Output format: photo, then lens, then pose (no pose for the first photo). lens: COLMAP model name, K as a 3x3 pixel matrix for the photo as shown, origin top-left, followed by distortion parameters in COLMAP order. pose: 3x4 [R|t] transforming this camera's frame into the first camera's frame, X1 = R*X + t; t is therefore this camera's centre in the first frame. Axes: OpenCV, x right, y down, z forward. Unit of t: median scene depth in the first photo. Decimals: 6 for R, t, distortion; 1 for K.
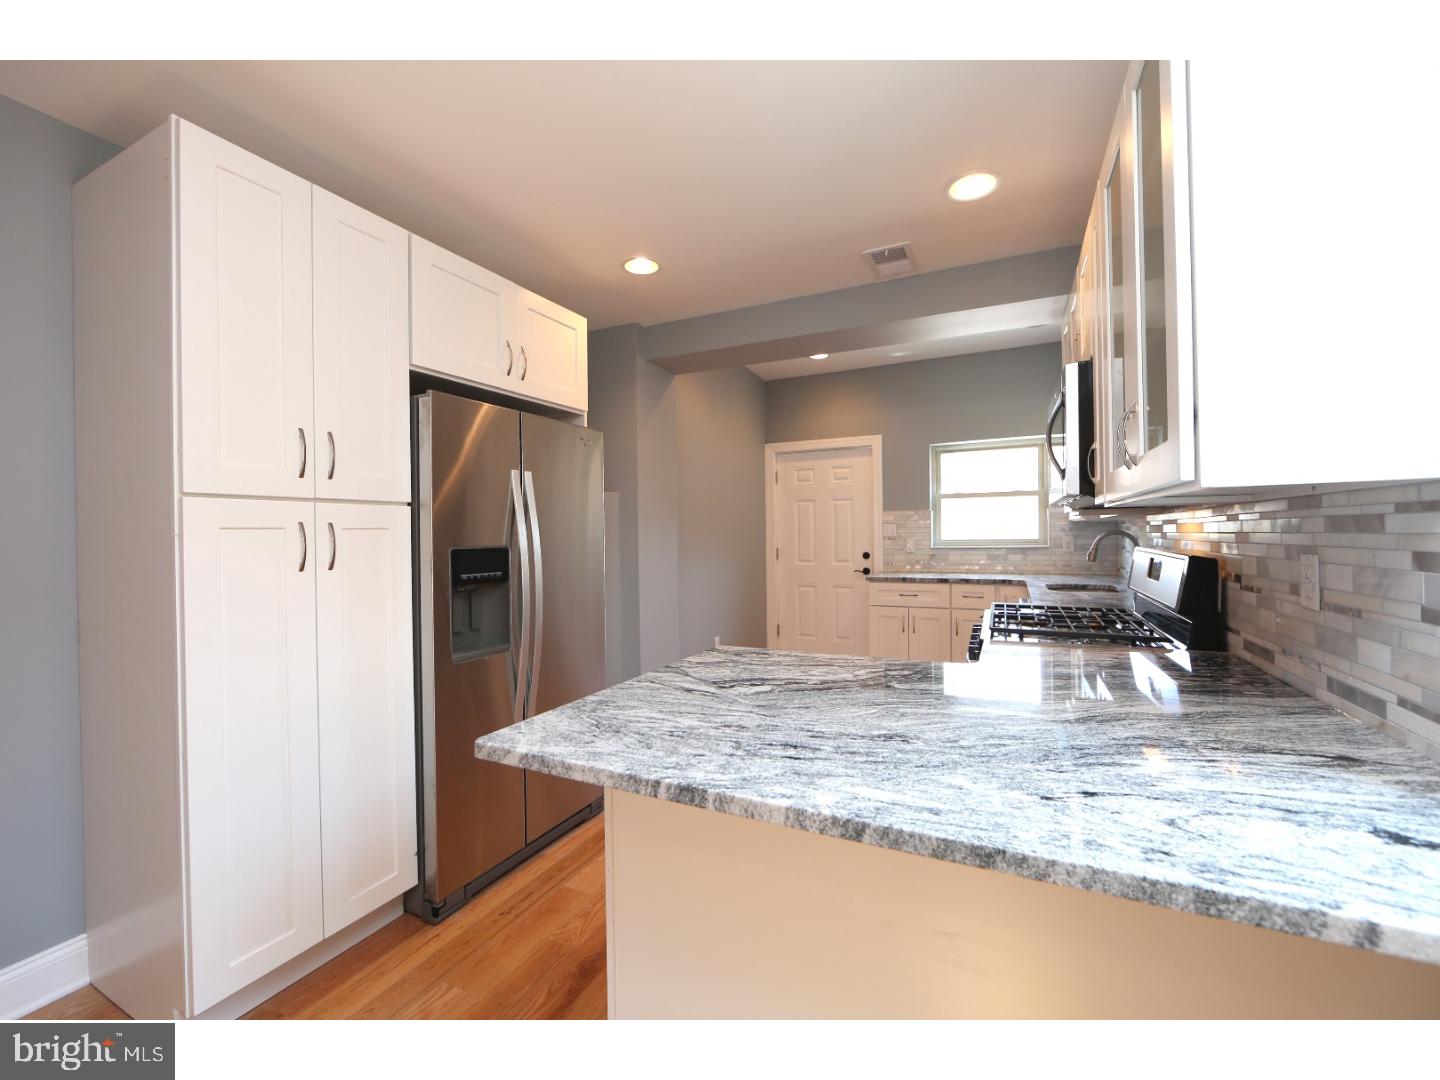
lens RADIAL K [[579.6, 0, 712.8], [0, 579.6, 535.2], [0, 0, 1]] dist [-0.005964, 0.000025]
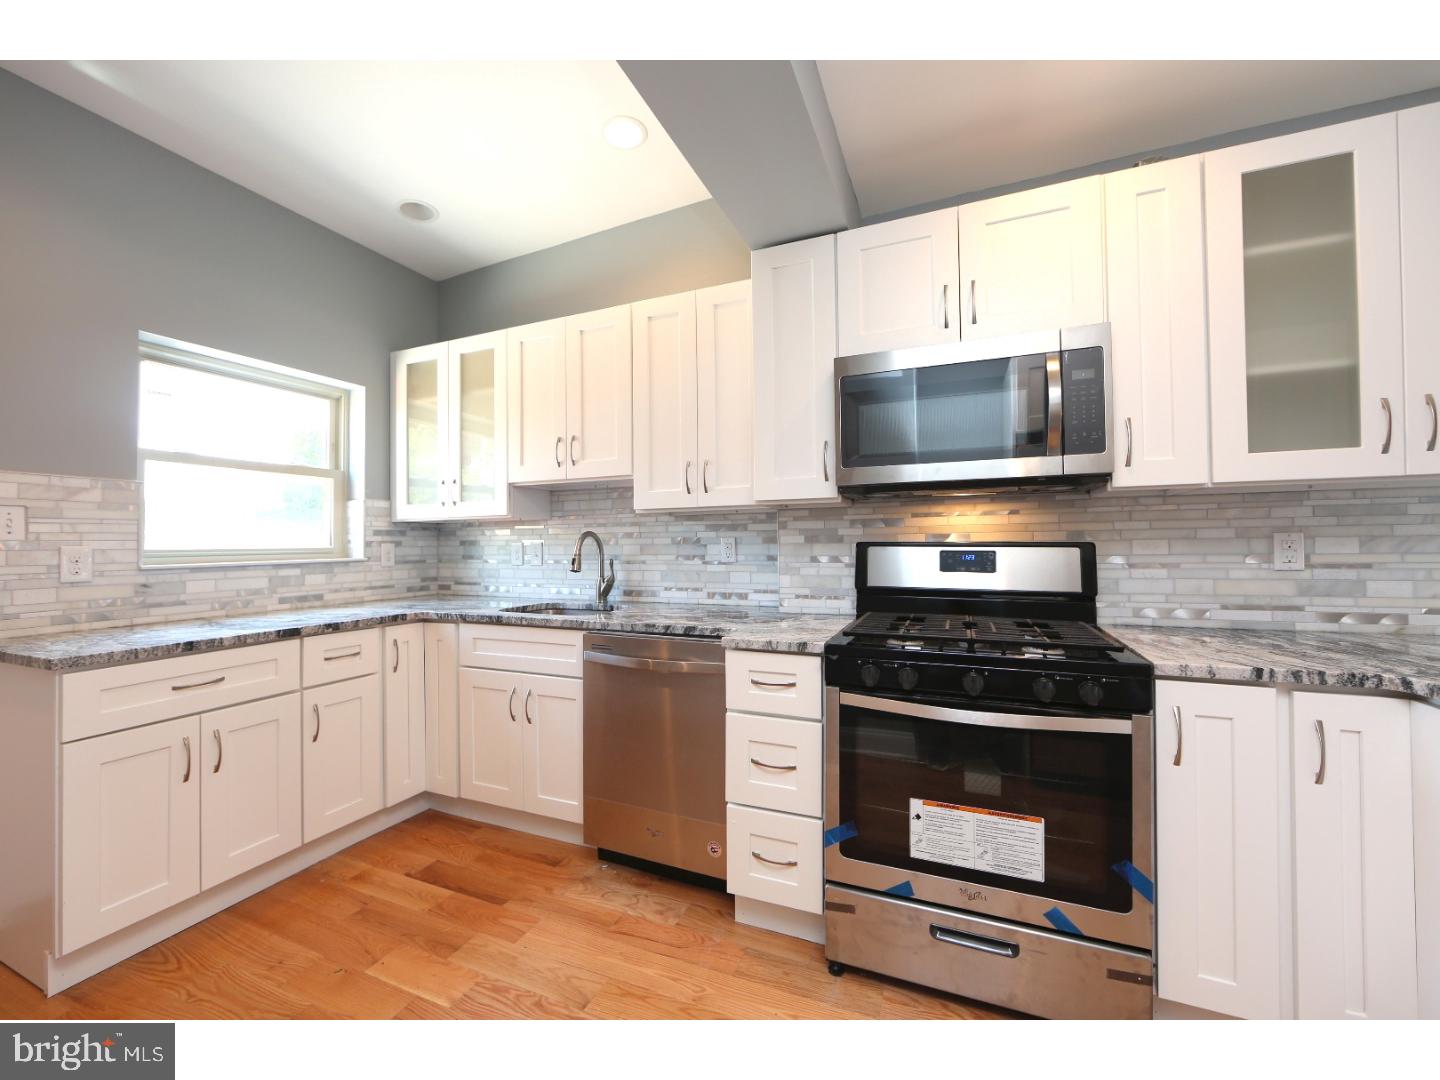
lens RADIAL K [[579.6, 0, 712.8], [0, 579.6, 535.2], [0, 0, 1]] dist [-0.005964, 0.000025]
pose [[-0.054094, 0.028128, 0.998140, -0.151260], [0.012952, 0.999539, -0.027466, 0.028210], [-0.998452, 0.011442, -0.054434, 1.182036]]
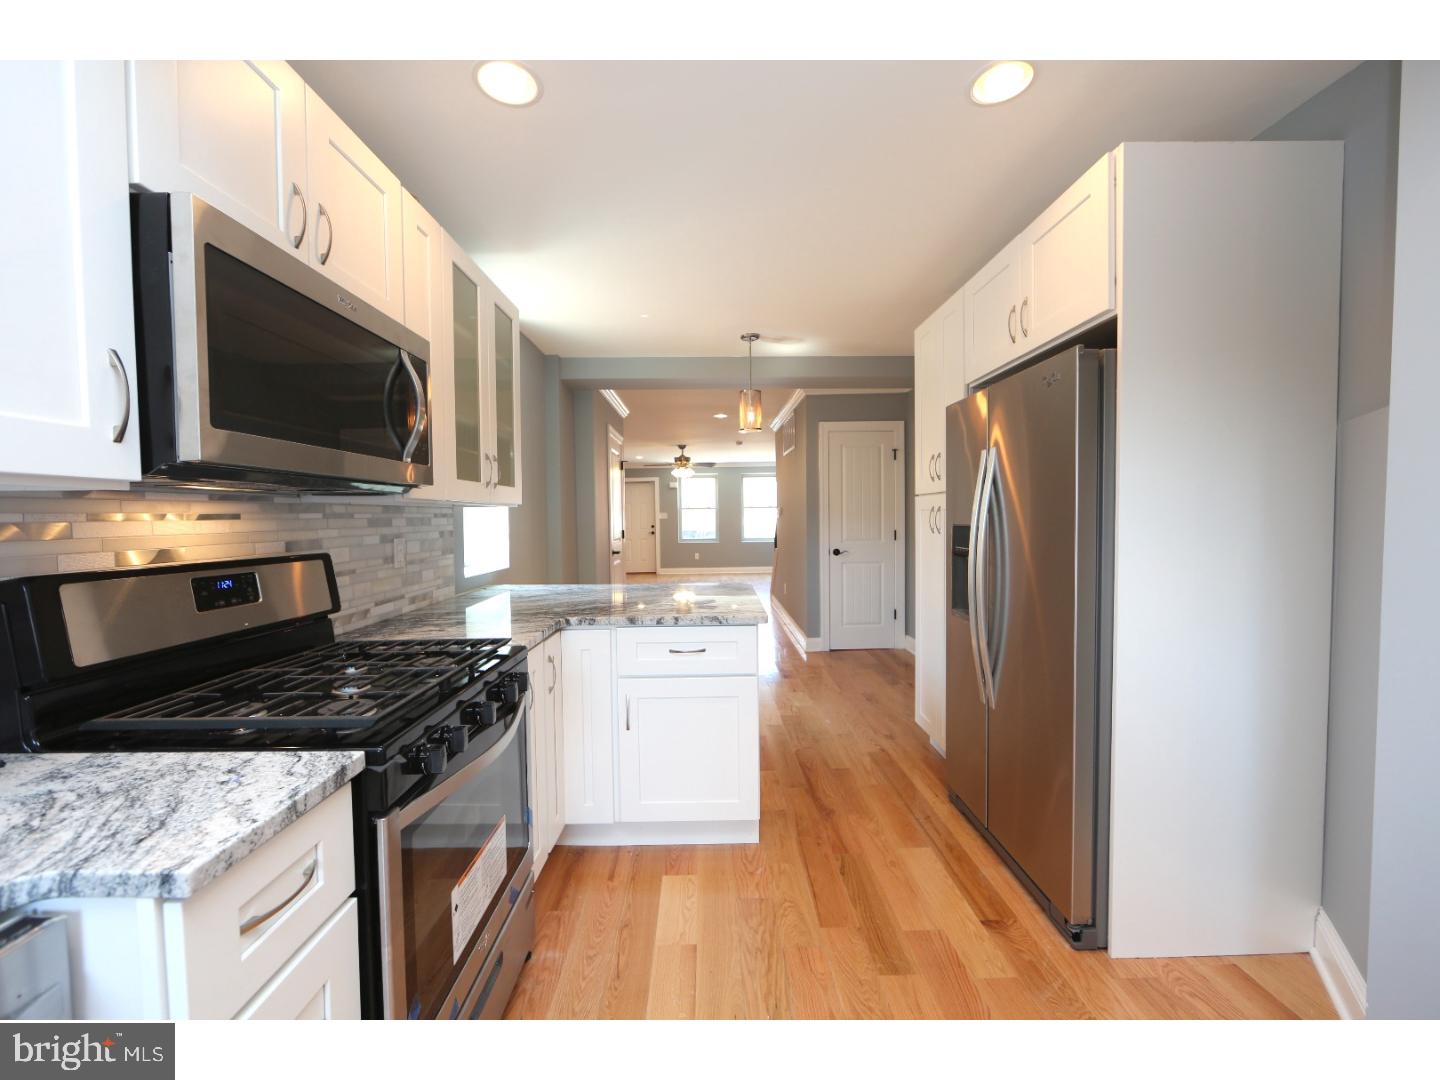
lens RADIAL K [[579.6, 0, 712.8], [0, 579.6, 535.2], [0, 0, 1]] dist [-0.005964, 0.000025]
pose [[-0.890045, 0.039698, -0.454140, 0.457779], [0.022915, 0.998838, 0.042400, -0.014826], [0.455296, 0.027331, -0.889921, 1.449256]]
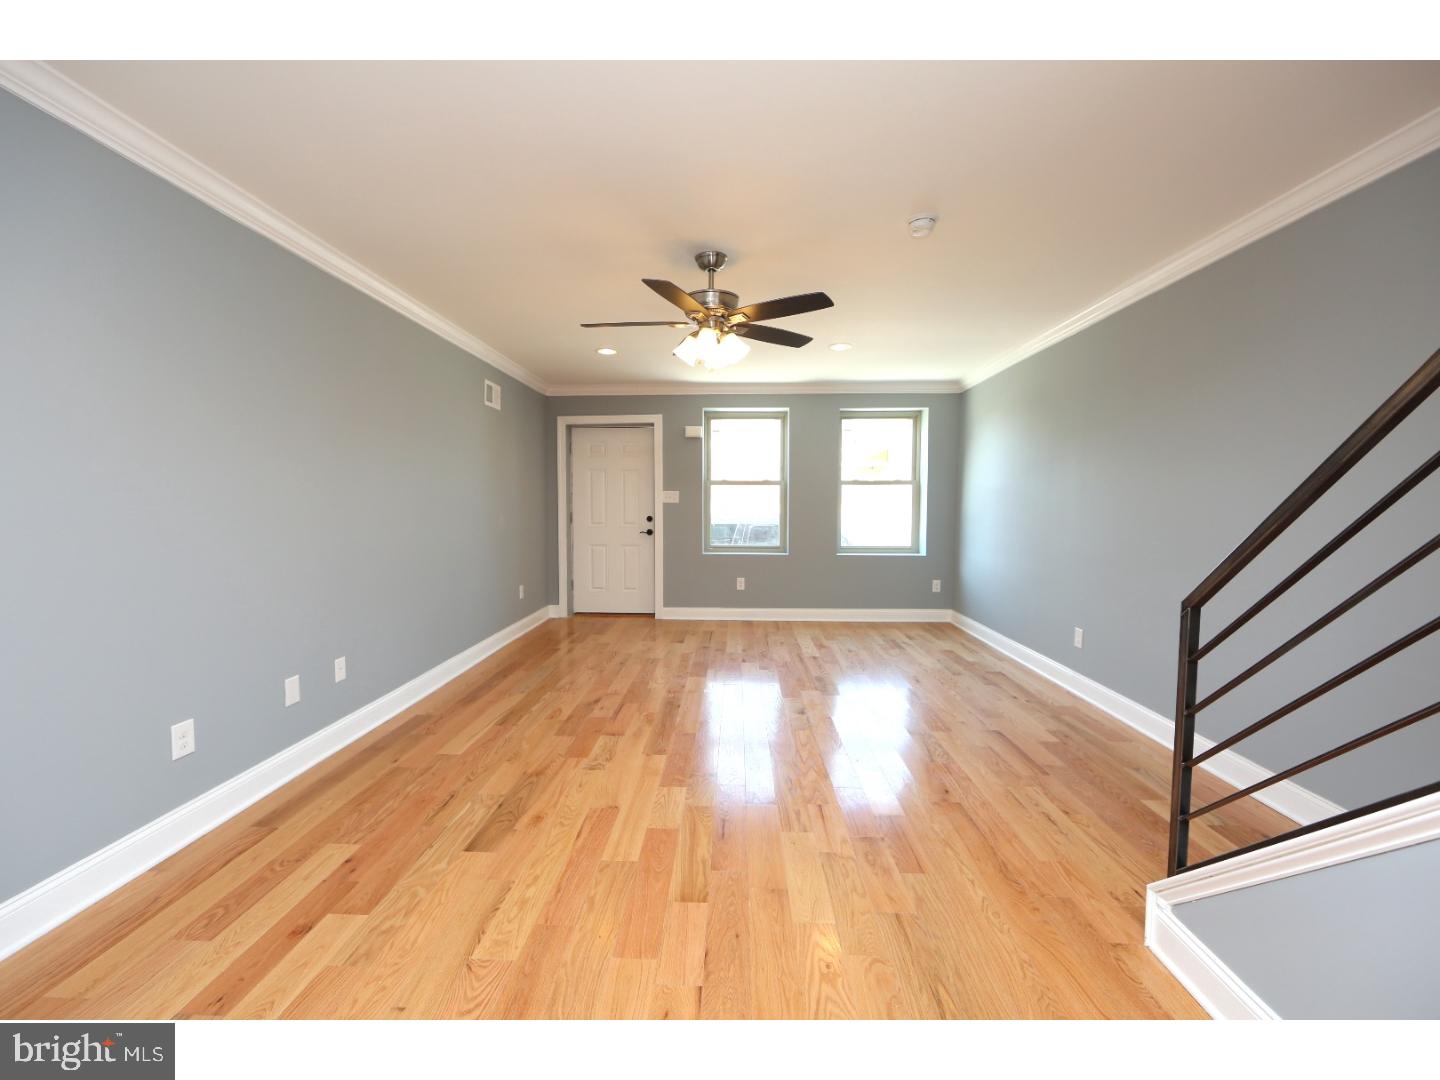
lens RADIAL K [[579.6, 0, 712.8], [0, 579.6, 535.2], [0, 0, 1]] dist [-0.005964, 0.000025]
pose [[-0.914482, 0.035798, -0.403040, -0.643321], [0.006759, 0.997291, 0.073242, 0.004278], [0.404570, 0.064254, -0.912247, -0.977763]]
